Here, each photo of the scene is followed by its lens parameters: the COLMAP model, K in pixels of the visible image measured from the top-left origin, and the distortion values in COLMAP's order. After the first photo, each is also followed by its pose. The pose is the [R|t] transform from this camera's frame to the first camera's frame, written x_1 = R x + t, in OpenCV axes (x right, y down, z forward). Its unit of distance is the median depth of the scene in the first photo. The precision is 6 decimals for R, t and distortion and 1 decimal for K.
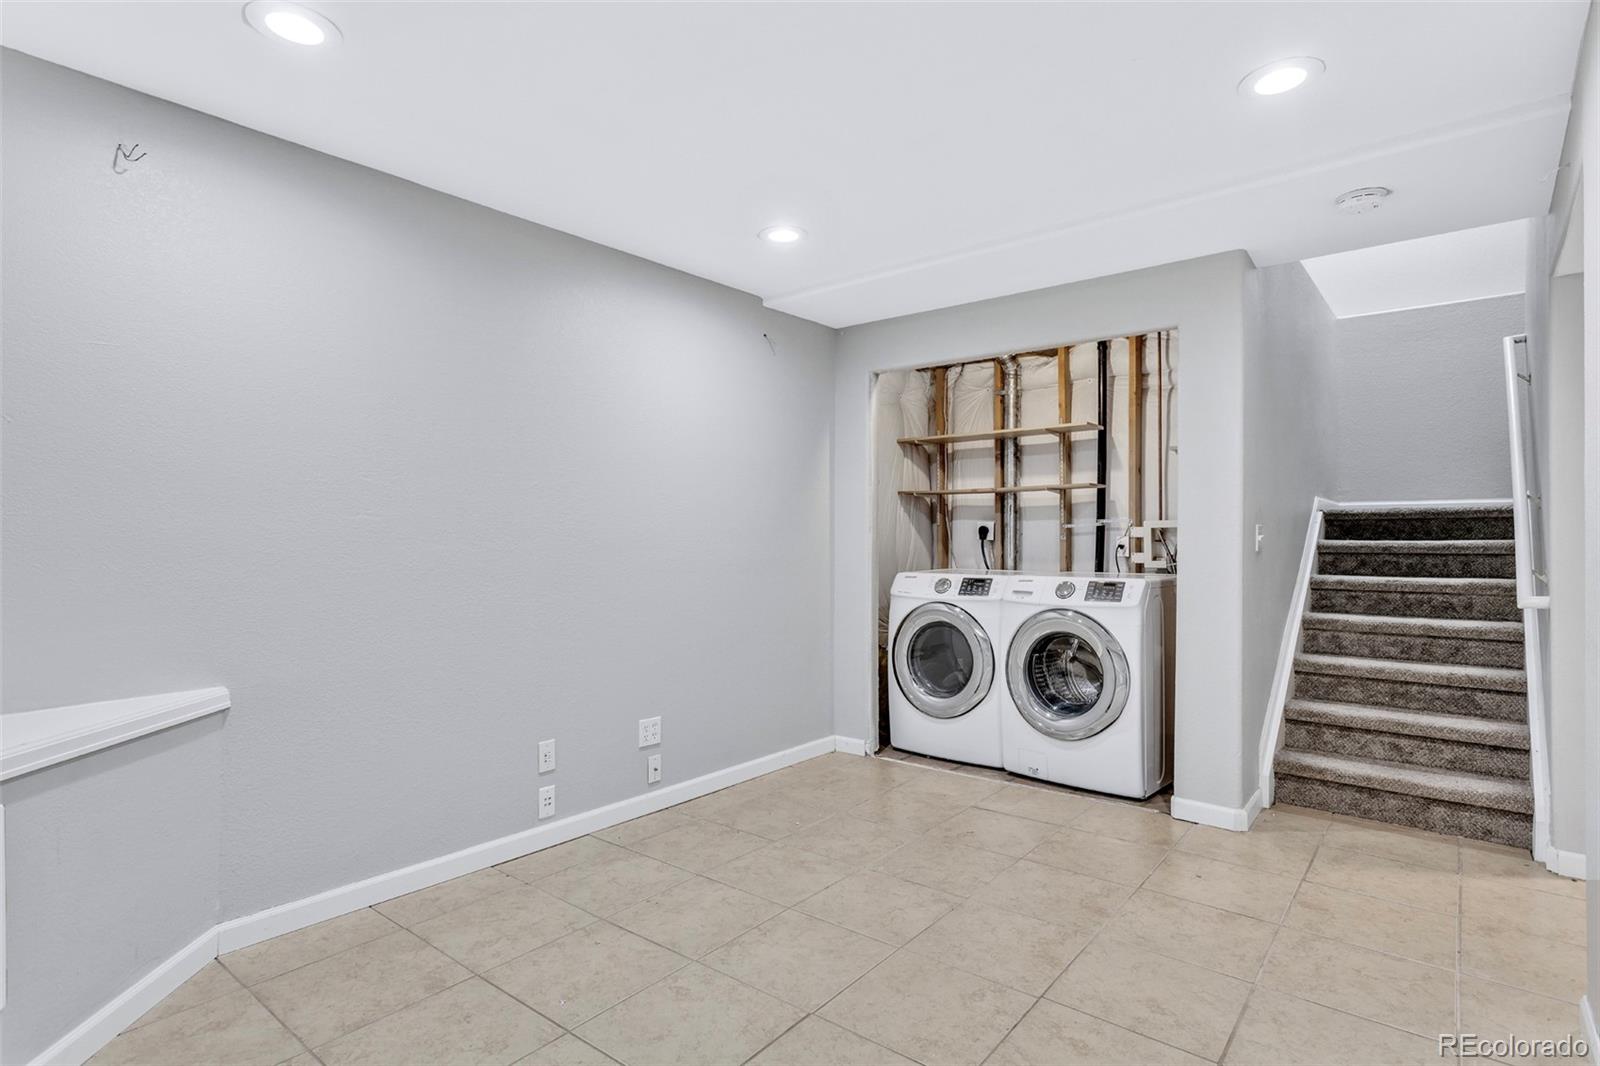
lens RADIAL K [[809.2, 0, 803.6], [0, 809.2, 533.6], [0, 0, 1]] dist [-0.001980, -0.000014]
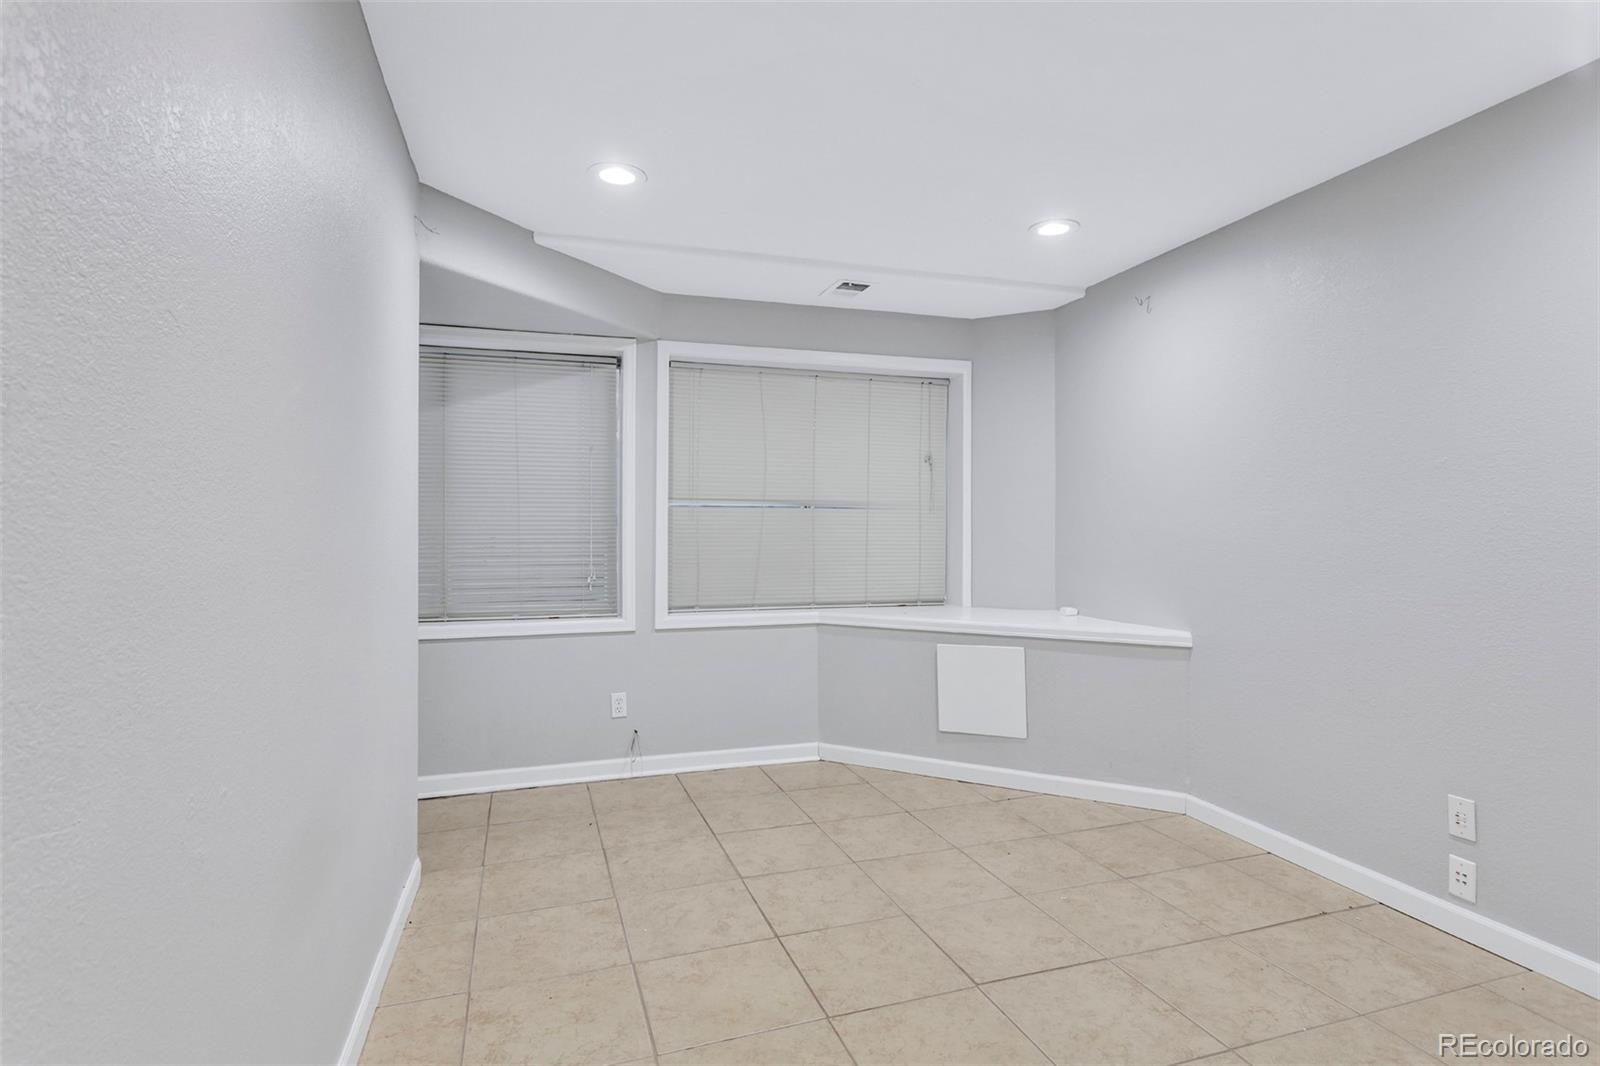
lens RADIAL K [[809.2, 0, 803.6], [0, 809.2, 533.6], [0, 0, 1]] dist [-0.001980, -0.000014]
pose [[-0.535635, 0.003740, -0.844441, 0.871011], [0.002544, 0.999993, 0.002815, 0.007323], [0.844446, -0.000640, -0.535641, 1.186549]]
